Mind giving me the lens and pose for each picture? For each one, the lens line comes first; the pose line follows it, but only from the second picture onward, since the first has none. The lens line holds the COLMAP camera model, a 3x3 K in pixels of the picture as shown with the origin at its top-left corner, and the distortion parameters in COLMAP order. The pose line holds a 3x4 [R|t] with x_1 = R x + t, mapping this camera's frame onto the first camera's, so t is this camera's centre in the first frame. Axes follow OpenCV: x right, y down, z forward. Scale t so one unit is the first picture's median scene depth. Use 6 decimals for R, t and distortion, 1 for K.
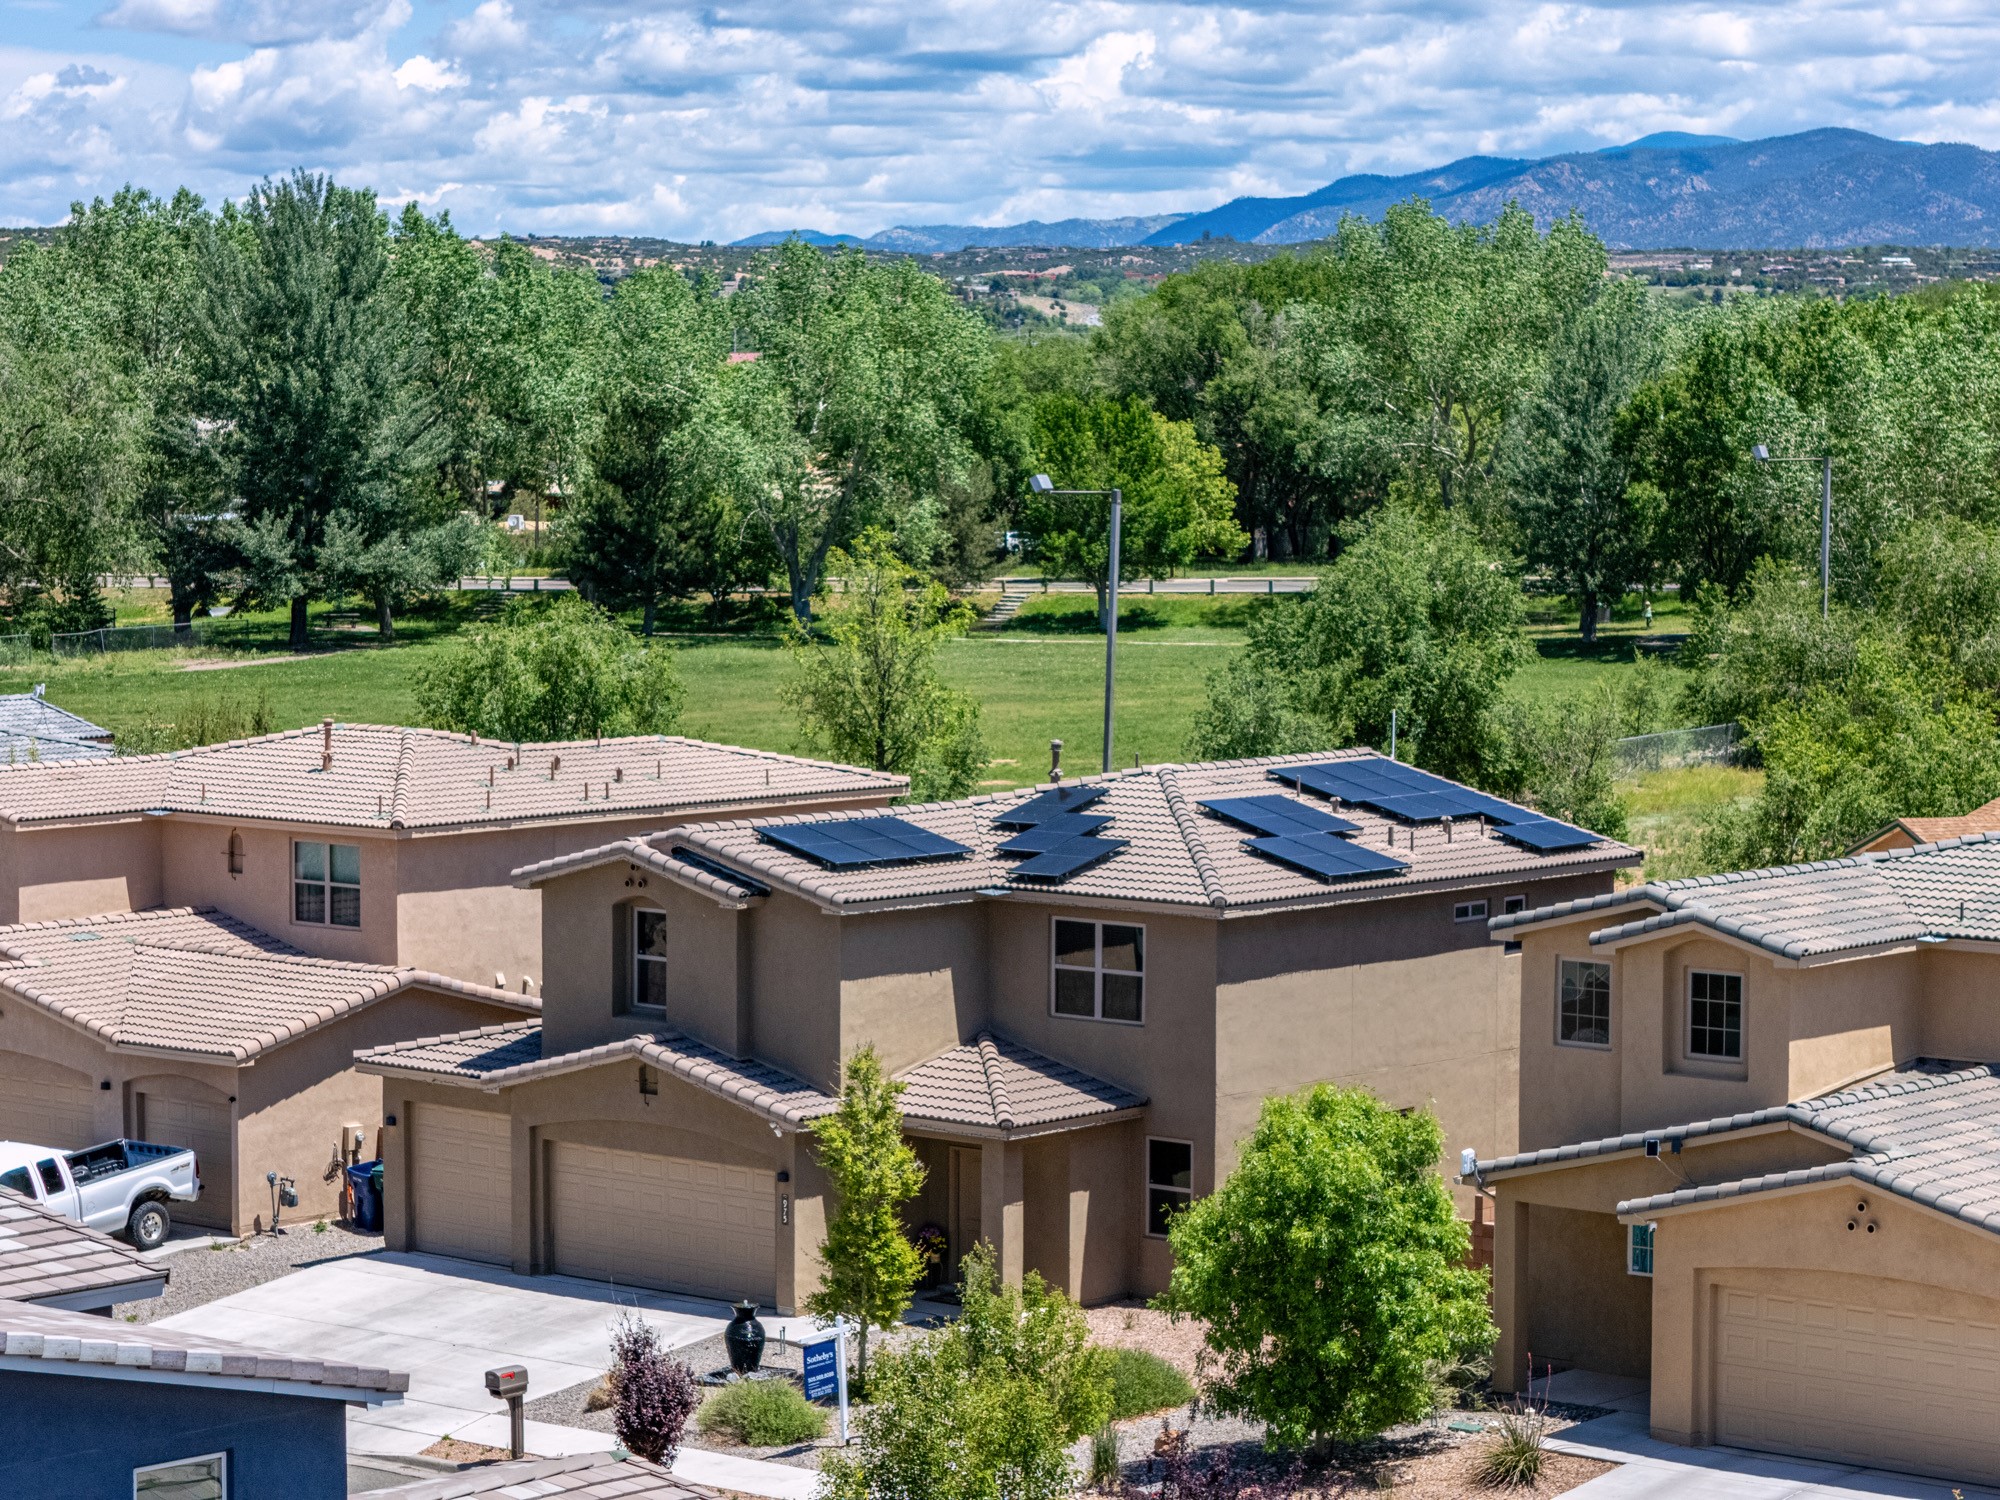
lens RADIAL K [[5208.1, 0, 1000.0], [0, 5208.1, 750.0], [0, 0, 1]] dist [-0.110056, -0.655689]
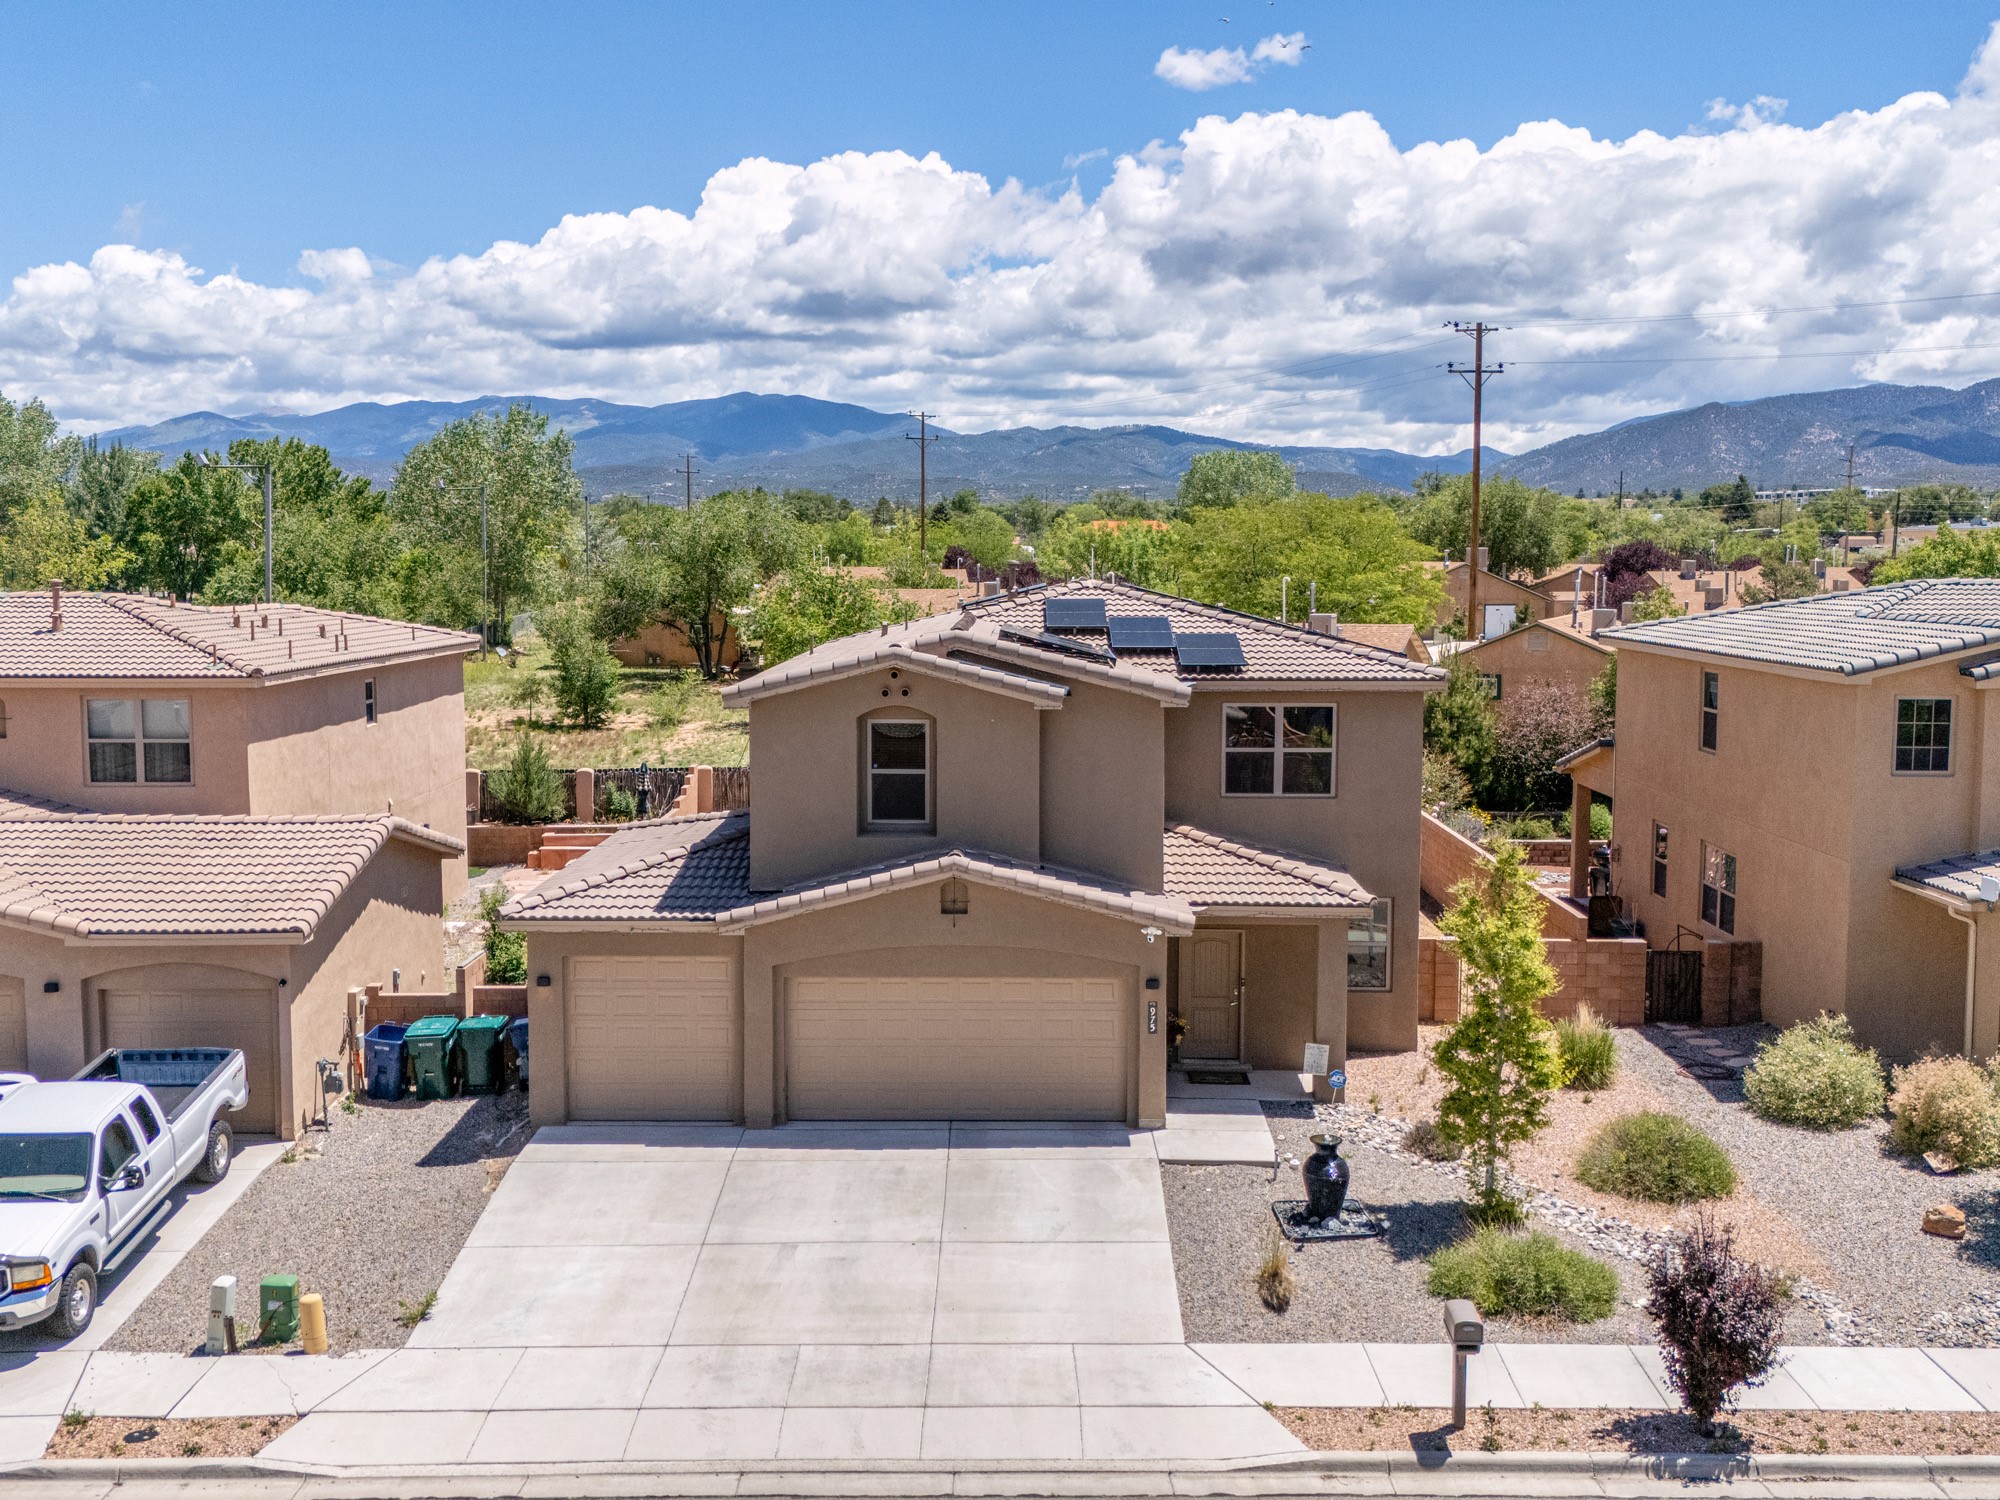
lens RADIAL K [[1931.5, 0, 1010.8], [0, 1931.5, 725.0], [0, 0, 1]] dist [0.156049, -0.318196]
pose [[0.769720, -0.058591, 0.635687, -0.272329], [0.045731, 0.998282, 0.036637, 0.019396], [-0.636742, 0.000871, 0.771077, 0.707174]]
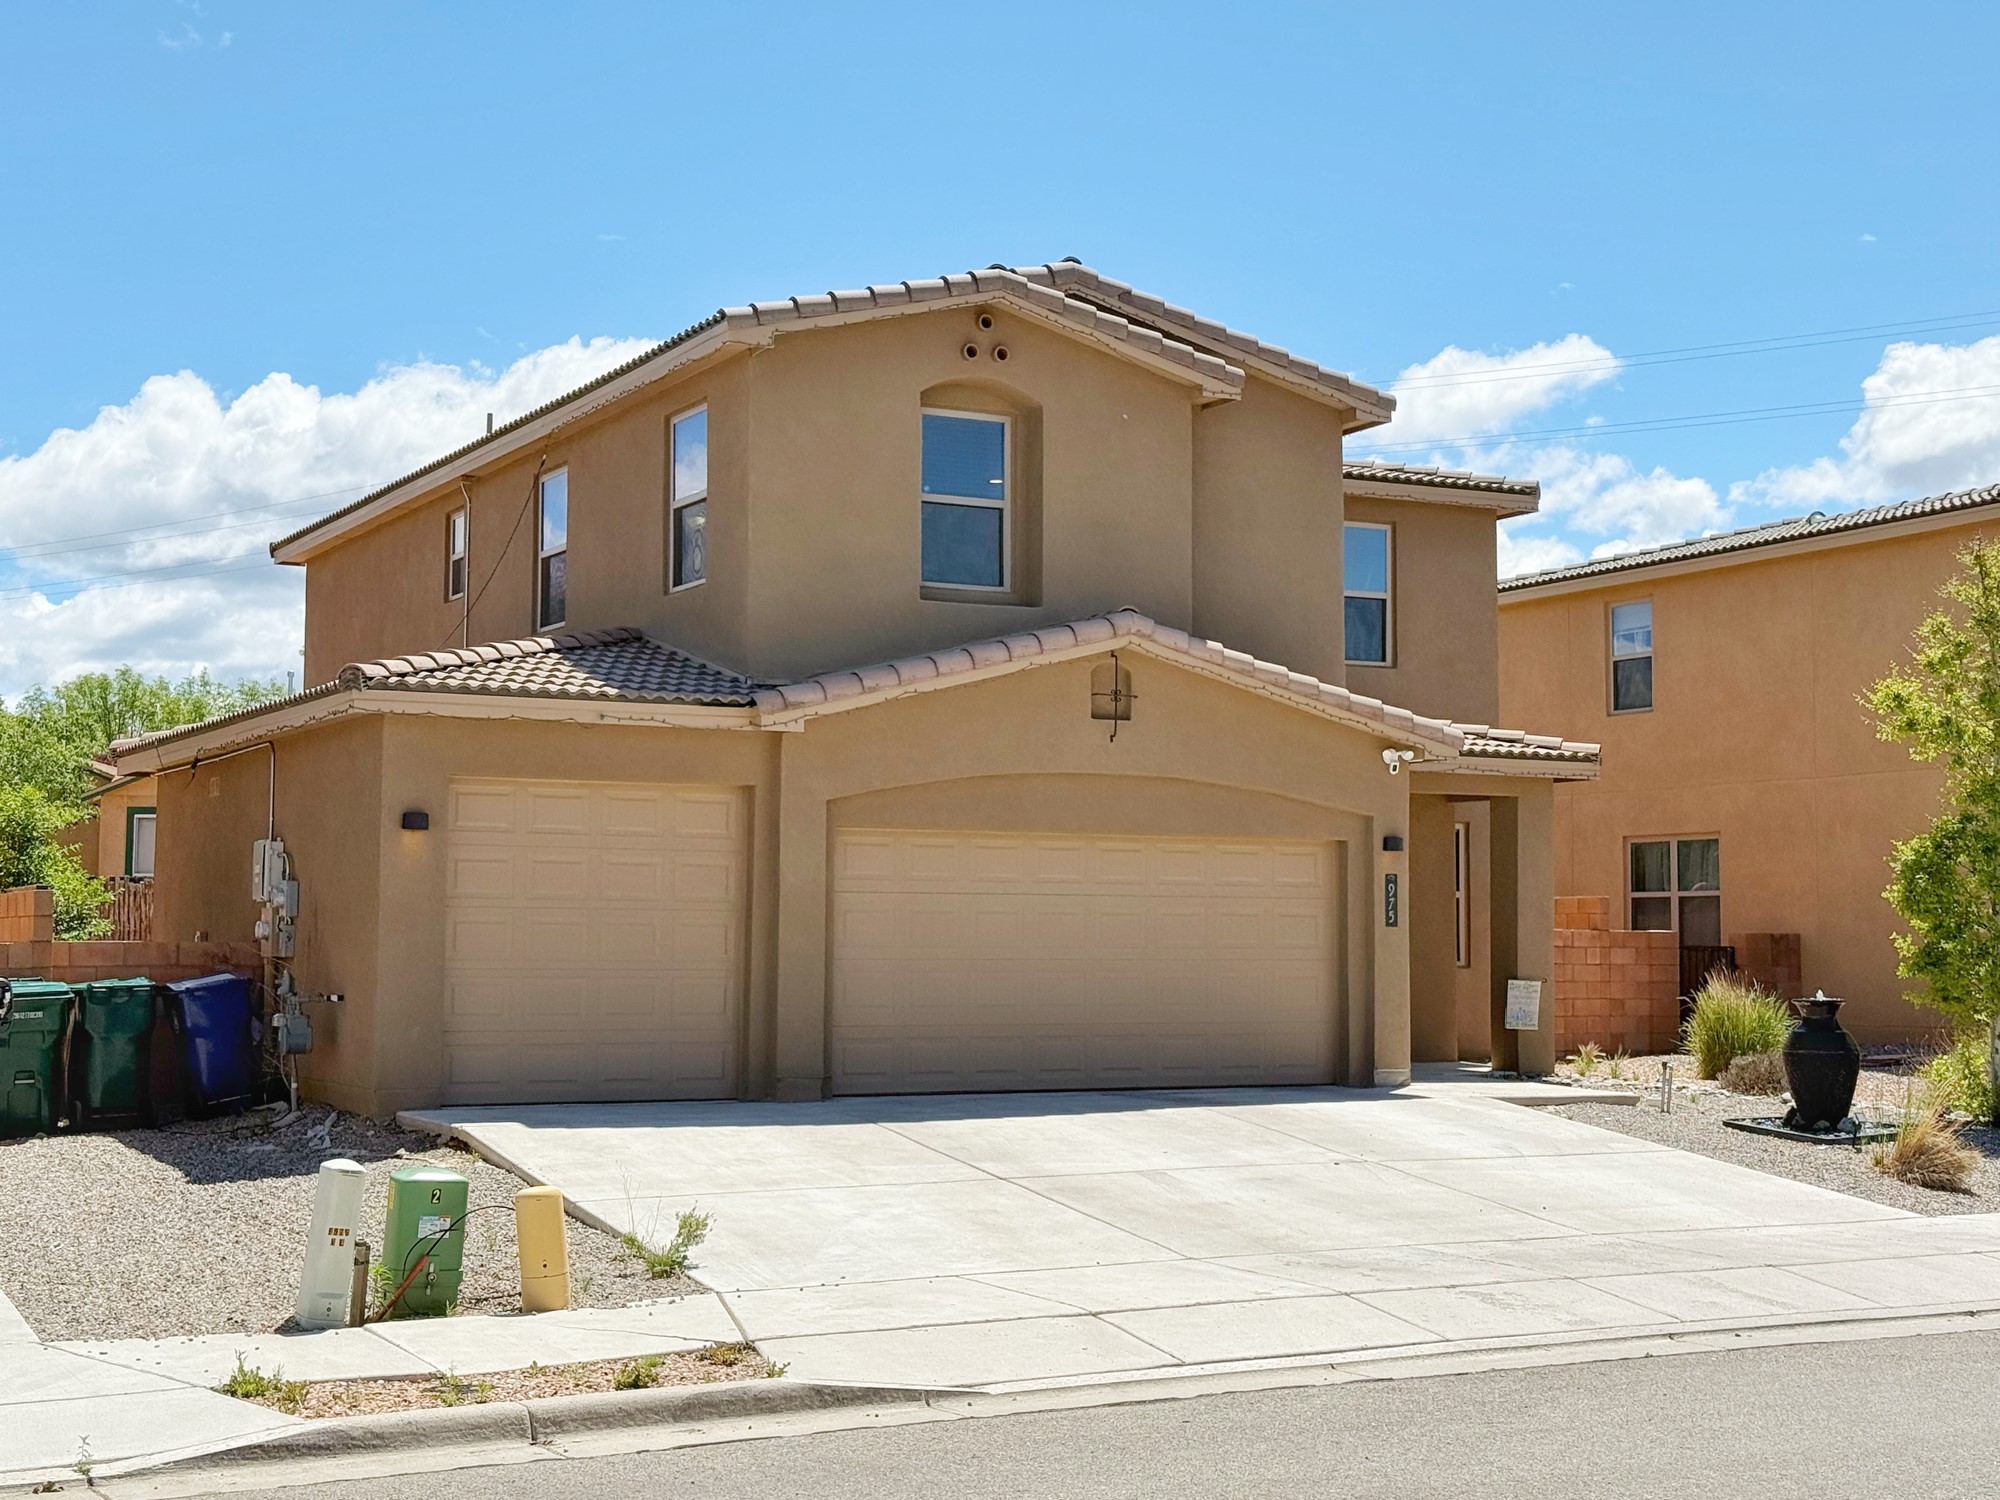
lens RADIAL K [[2762.1, 0, 1010.9], [0, 2762.1, 745.3], [0, 0, 1]] dist [0.137393, -0.013995]
pose [[0.373073, 0.066446, 0.925420, -0.333119], [0.061551, 0.993462, -0.096145, 0.093944], [-0.925758, 0.092830, 0.366544, 0.880966]]
